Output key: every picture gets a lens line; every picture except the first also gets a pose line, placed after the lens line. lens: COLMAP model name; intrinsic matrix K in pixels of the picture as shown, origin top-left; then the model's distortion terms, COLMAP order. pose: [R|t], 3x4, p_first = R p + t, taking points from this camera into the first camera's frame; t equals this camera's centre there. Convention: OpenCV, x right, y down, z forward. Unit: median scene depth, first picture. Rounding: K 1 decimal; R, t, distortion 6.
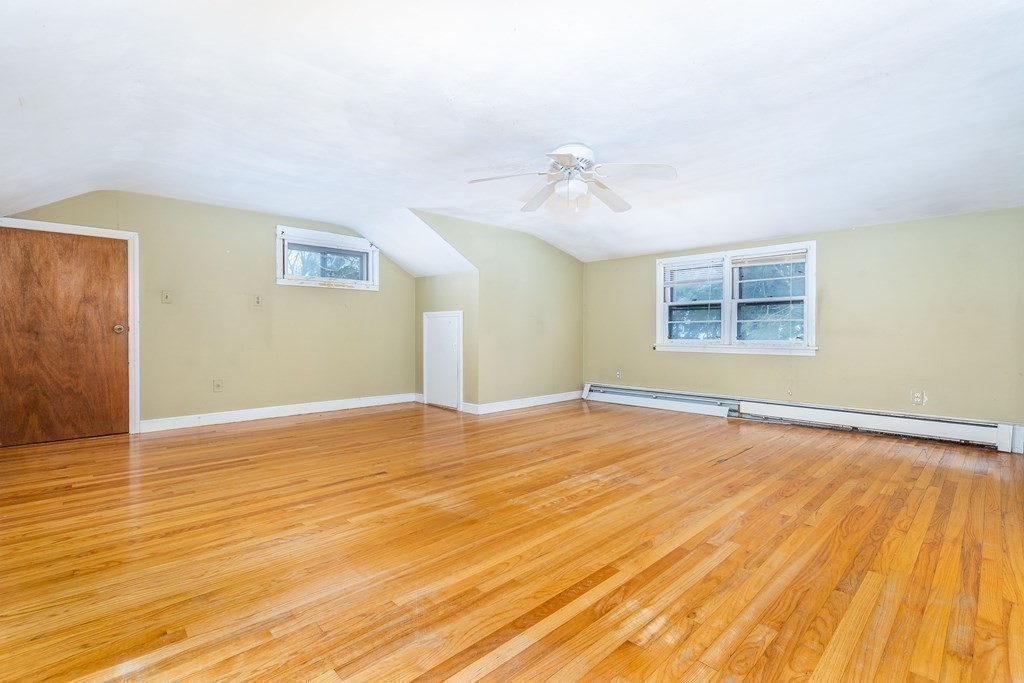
lens RADIAL K [[456.1, 0, 513.5], [0, 456.1, 340.3], [0, 0, 1]] dist [-0.002468, -0.000115]
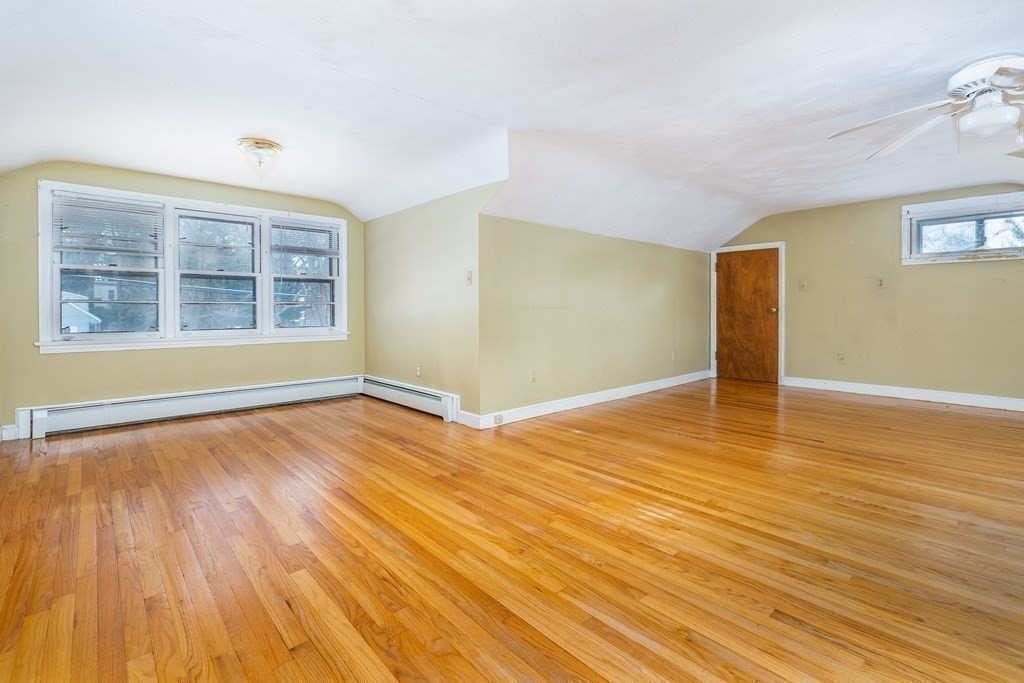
lens RADIAL K [[456.1, 0, 486.3], [0, 456.1, 314.8], [0, 0, 1]] dist [-0.002468, -0.000115]
pose [[-0.065792, 0.011207, -0.997770, 1.017379], [-0.018476, 0.999752, 0.012448, -0.018711], [0.997662, 0.019254, -0.065568, 0.300176]]
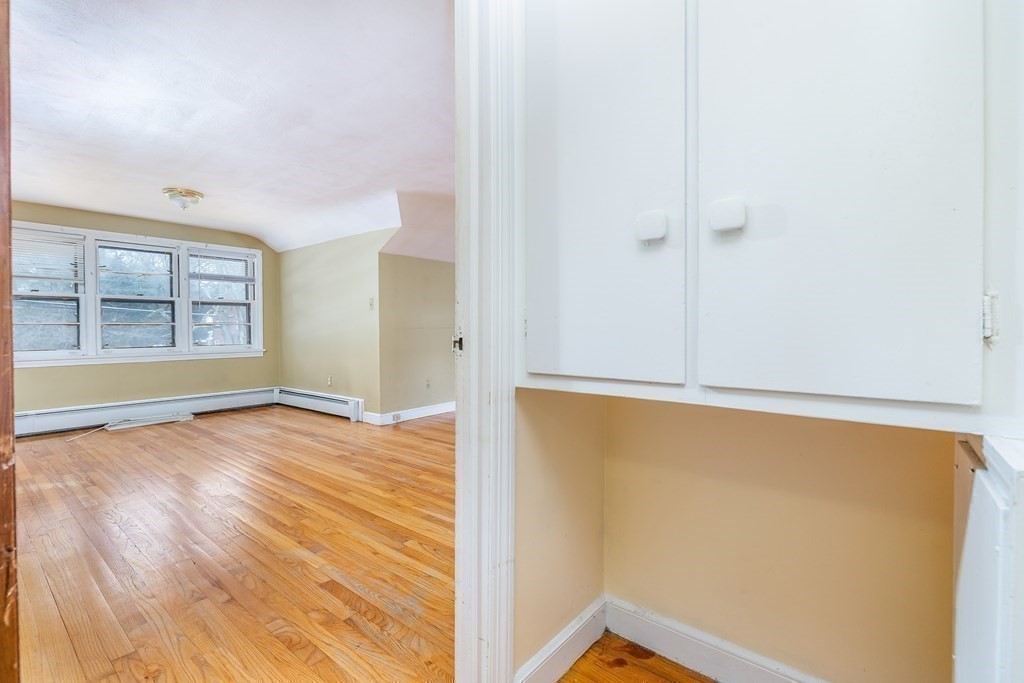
lens RADIAL K [[456.1, 0, 514.4], [0, 456.1, 335.4], [0, 0, 1]] dist [-0.002468, -0.000115]
pose [[0.146705, 0.014309, -0.989077, 1.400240], [-0.016249, 0.999795, 0.012054, -0.023540], [0.989047, 0.014303, 0.146908, 0.433843]]
